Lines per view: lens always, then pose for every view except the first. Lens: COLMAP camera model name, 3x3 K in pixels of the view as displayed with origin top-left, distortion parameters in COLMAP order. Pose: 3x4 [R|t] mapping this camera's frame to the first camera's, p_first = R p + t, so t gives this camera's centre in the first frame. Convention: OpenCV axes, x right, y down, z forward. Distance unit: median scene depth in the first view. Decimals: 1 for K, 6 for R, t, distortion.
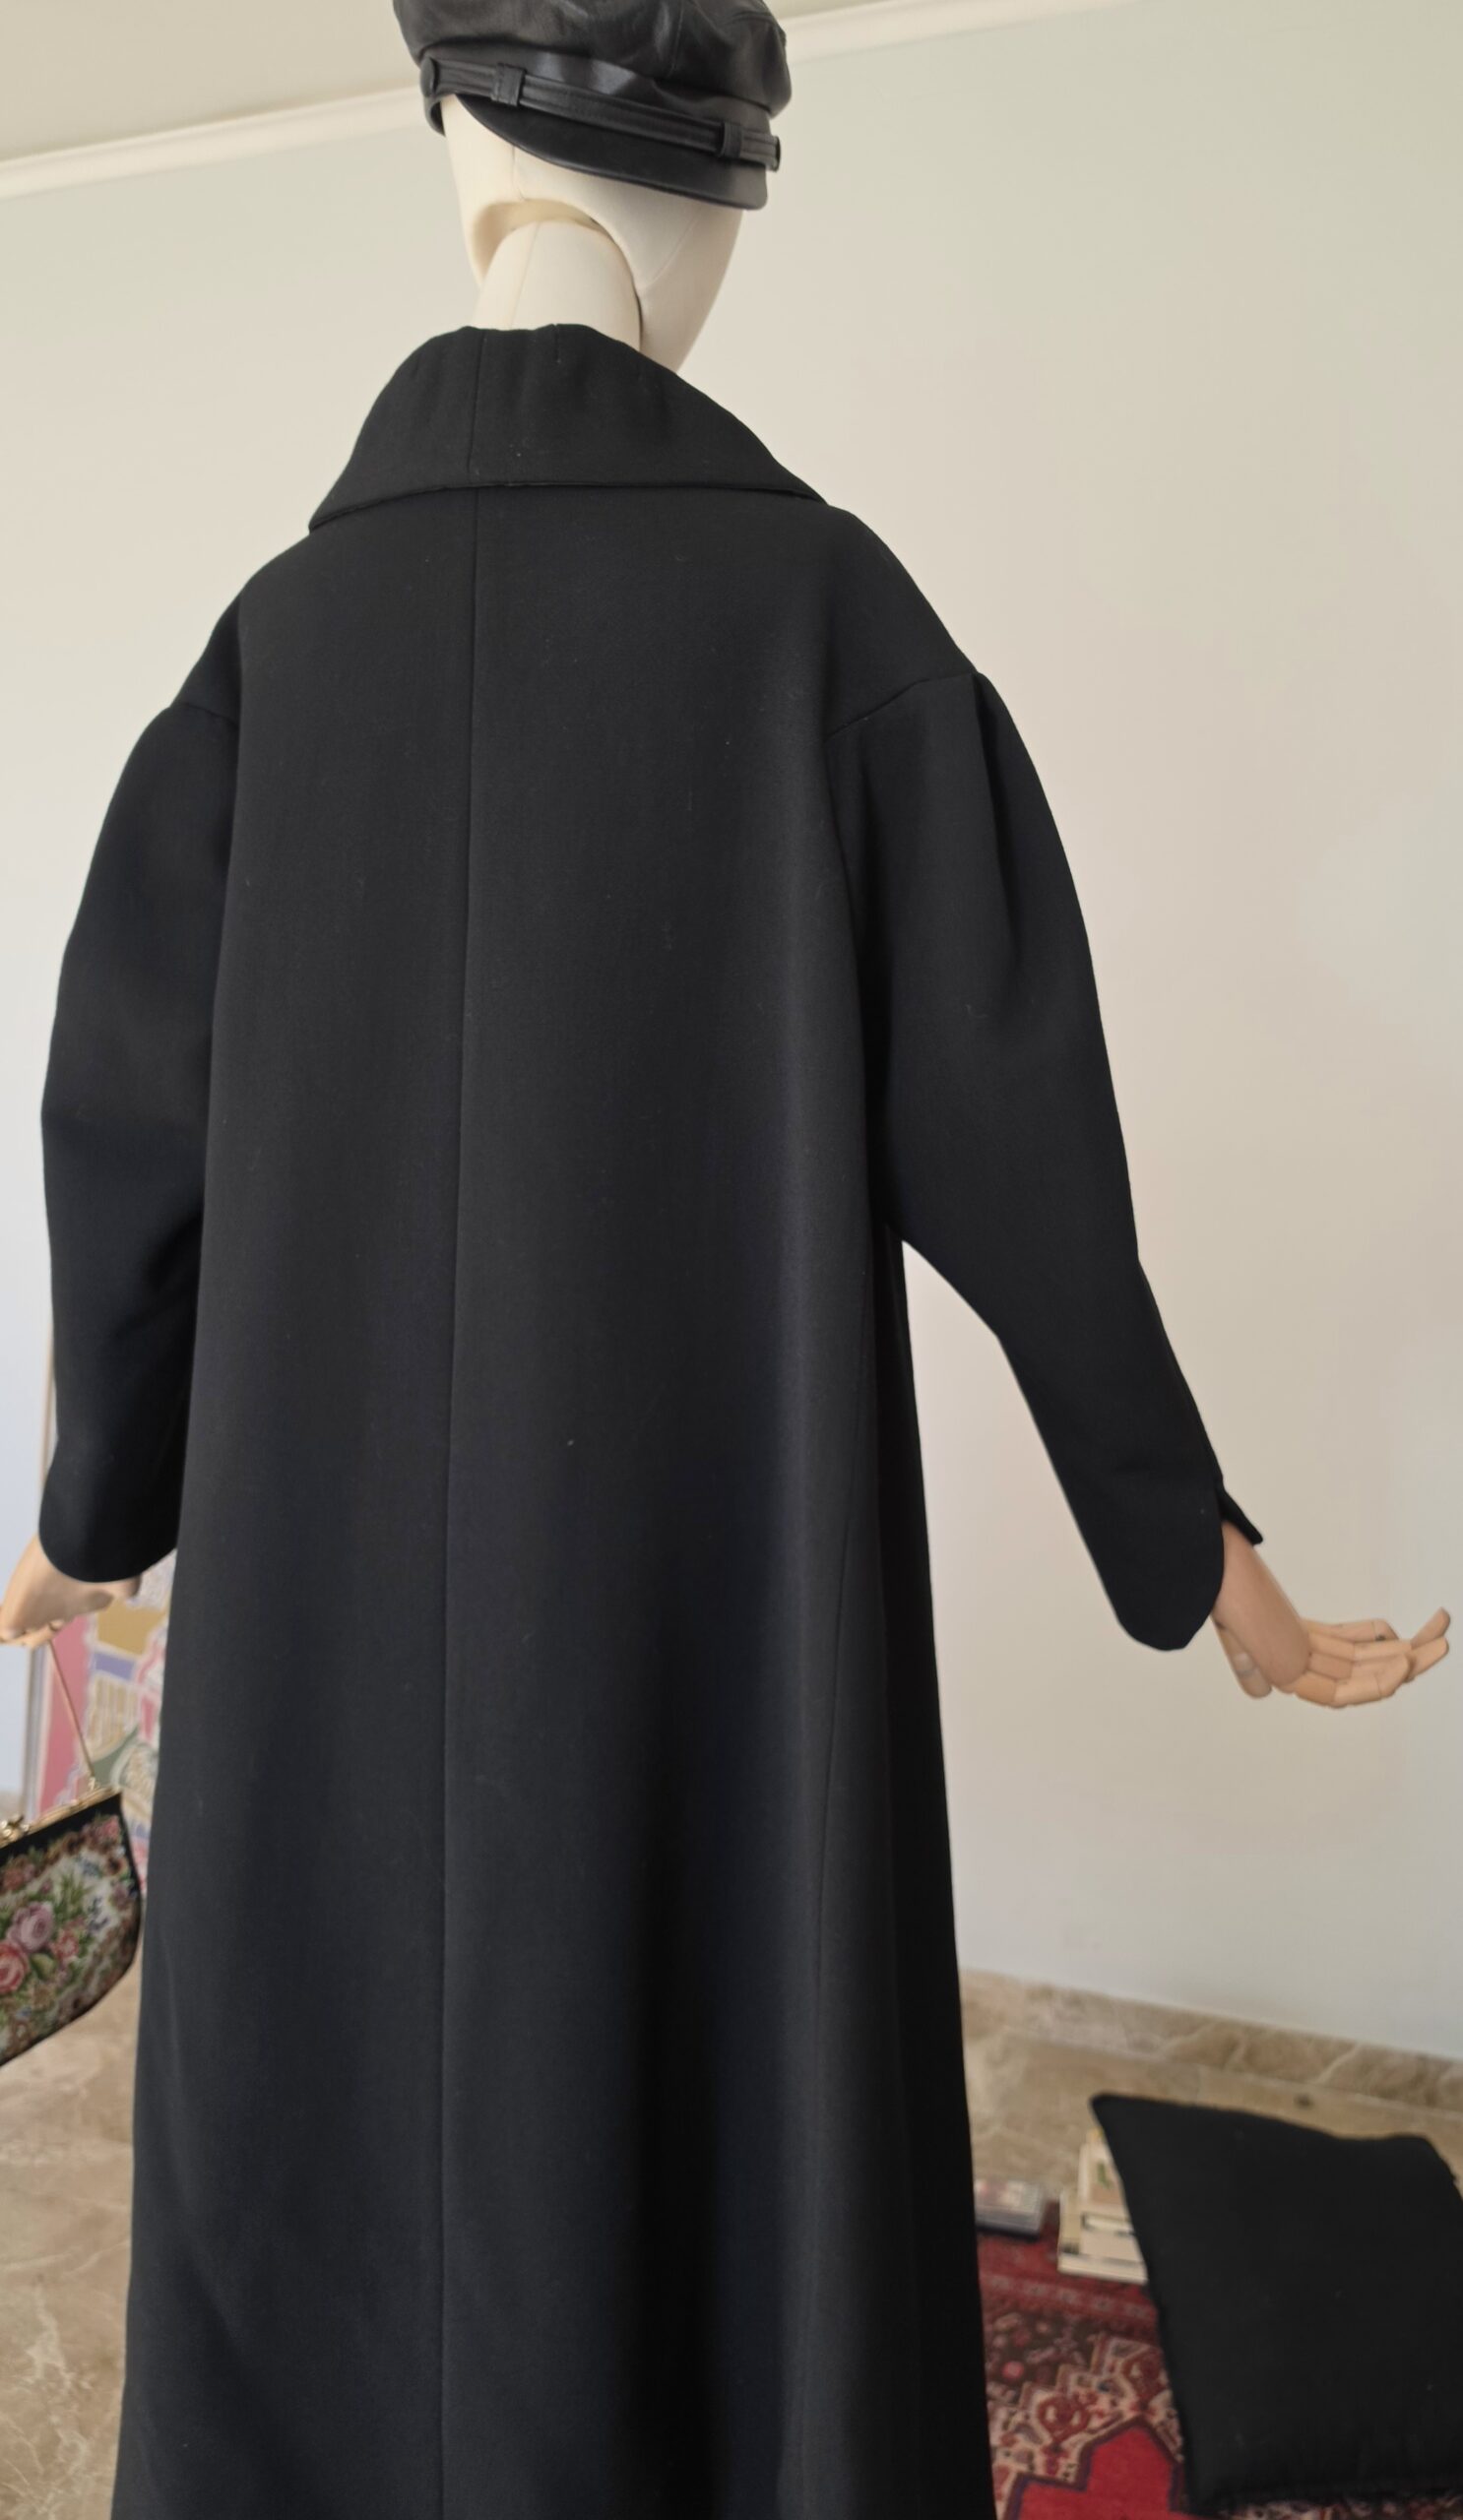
lens RADIAL K [[1984.1, 0, 731.5], [0, 1984.1, 1260.0], [0, 0, 1]] dist [0.120799, -0.216452]
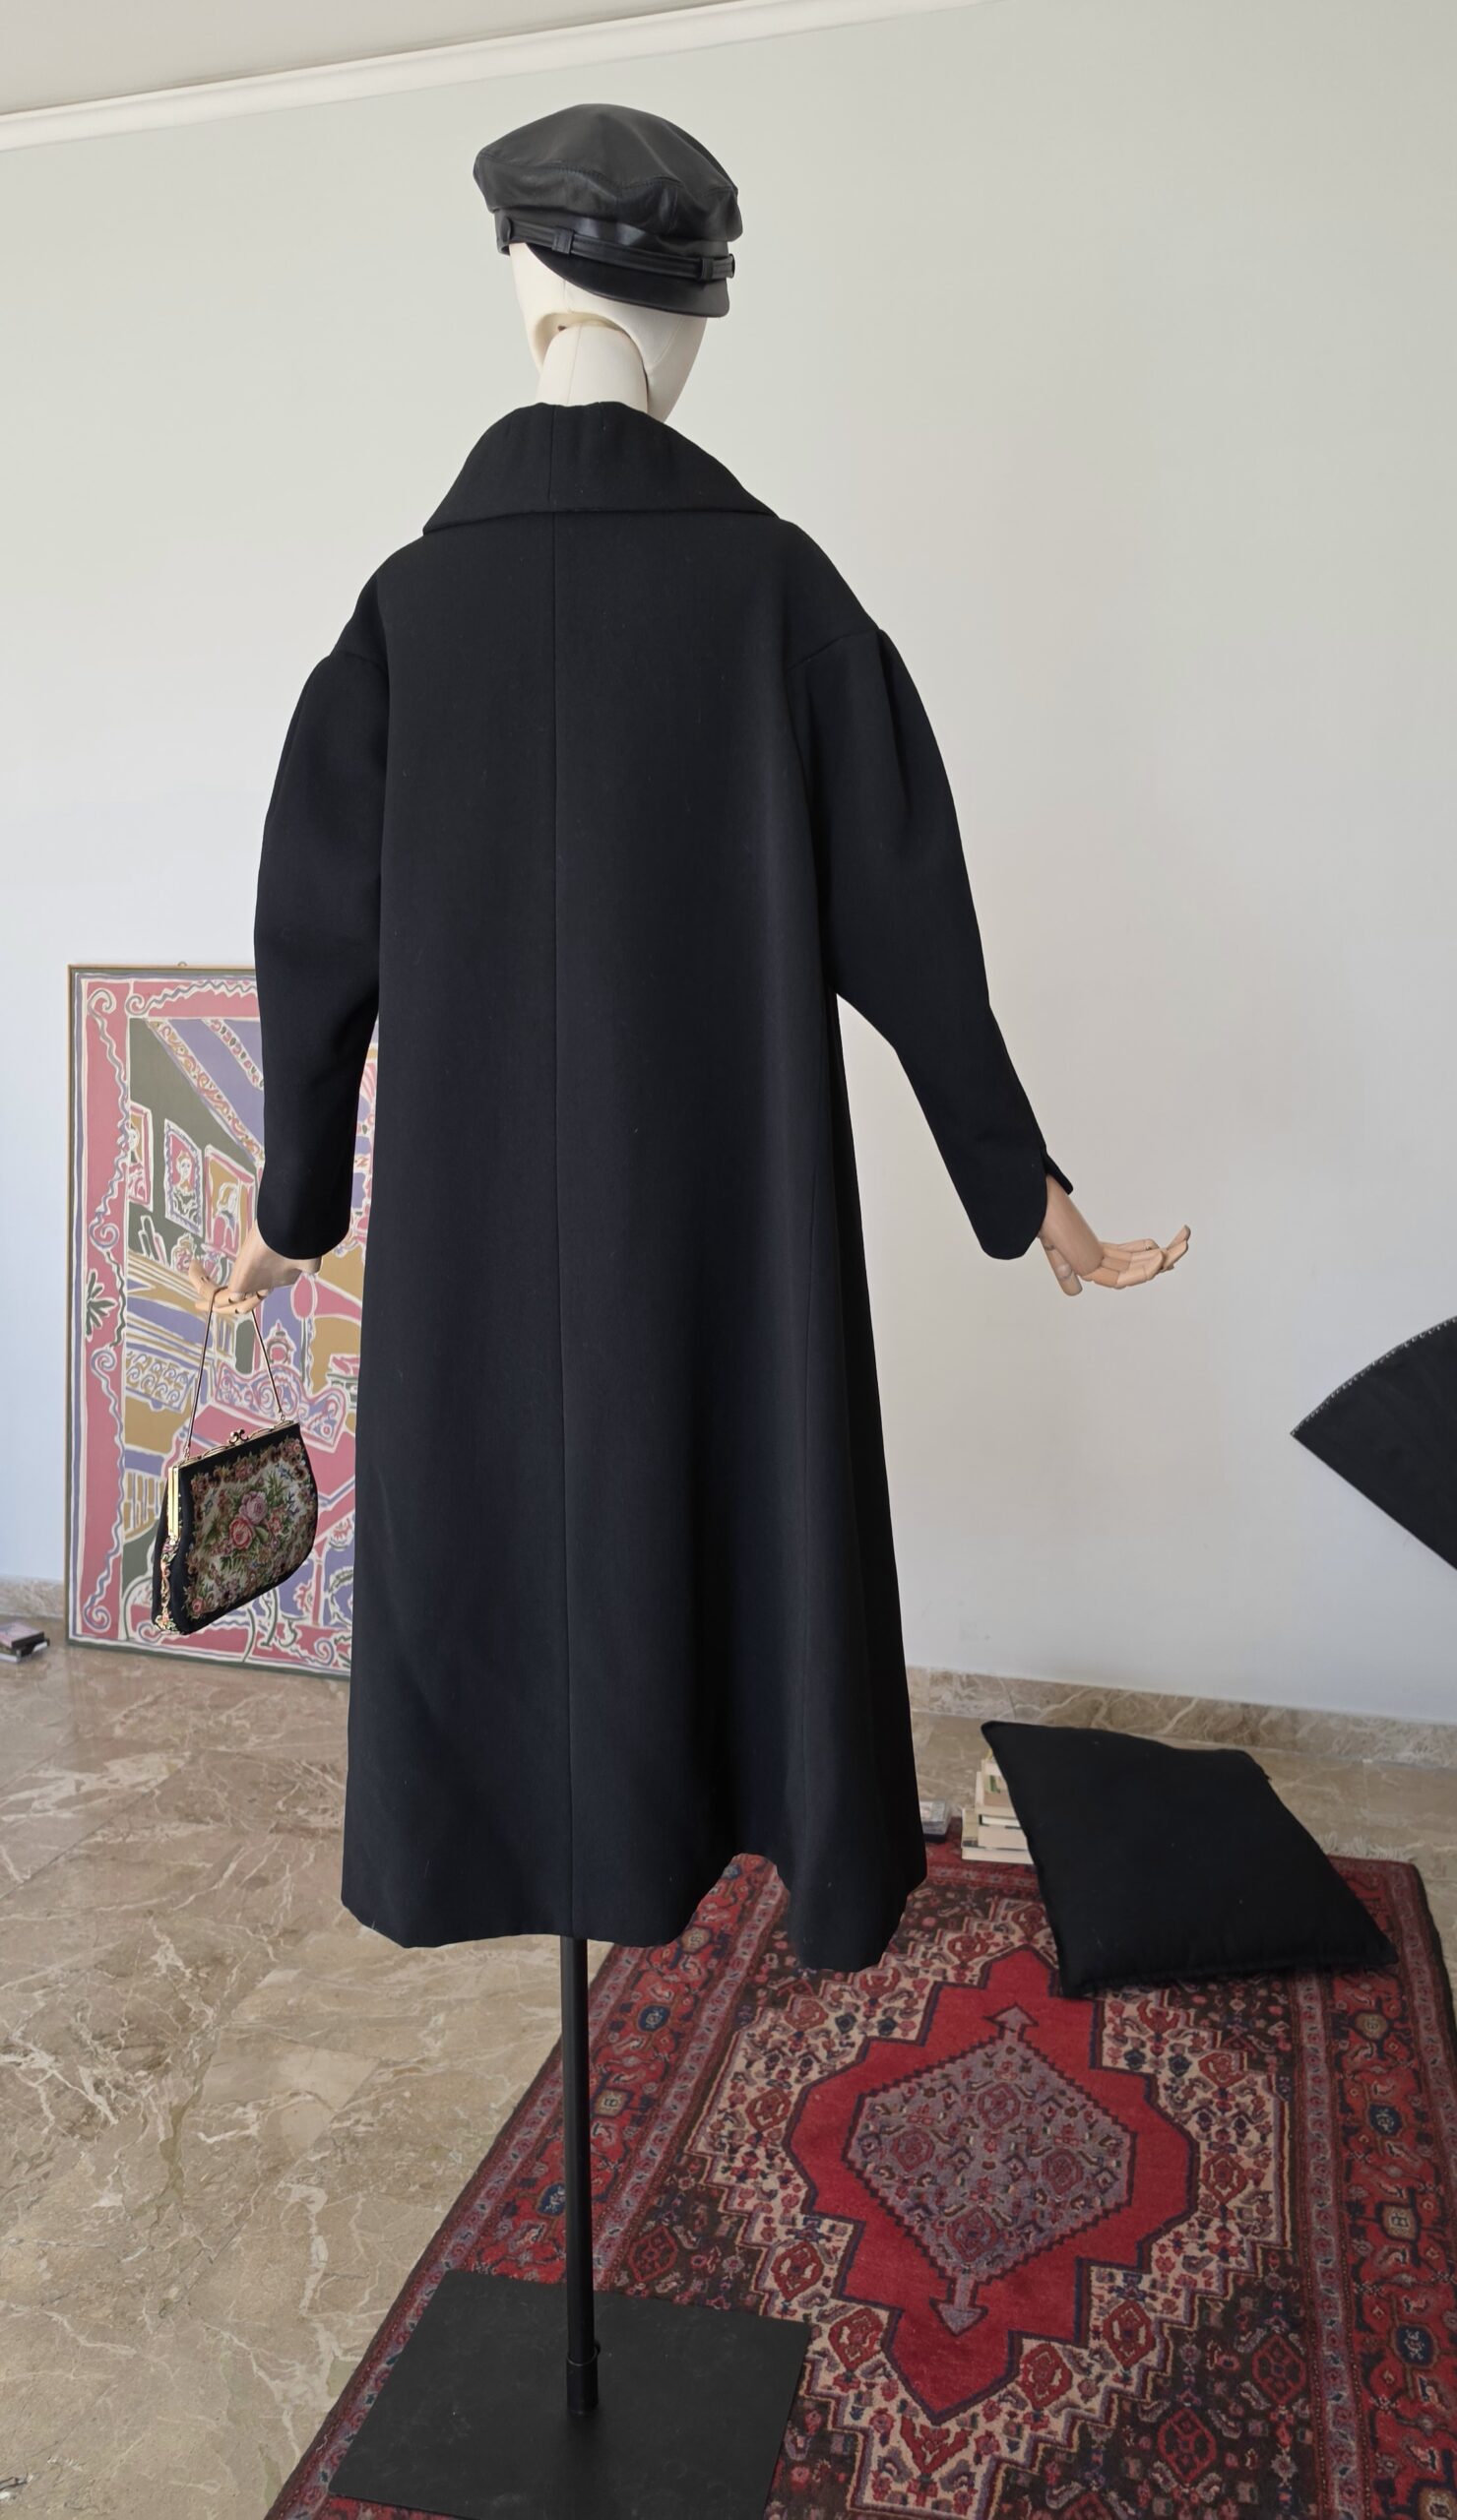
lens RADIAL K [[1984.1, 0, 728.5], [0, 1984.1, 1260.0], [0, 0, 1]] dist [0.120799, -0.216452]
pose [[0.998114, -0.034431, 0.050826, -0.080177], [0.031381, 0.997727, 0.059640, 0.089777], [-0.052764, -0.057932, 0.996925, -0.514016]]
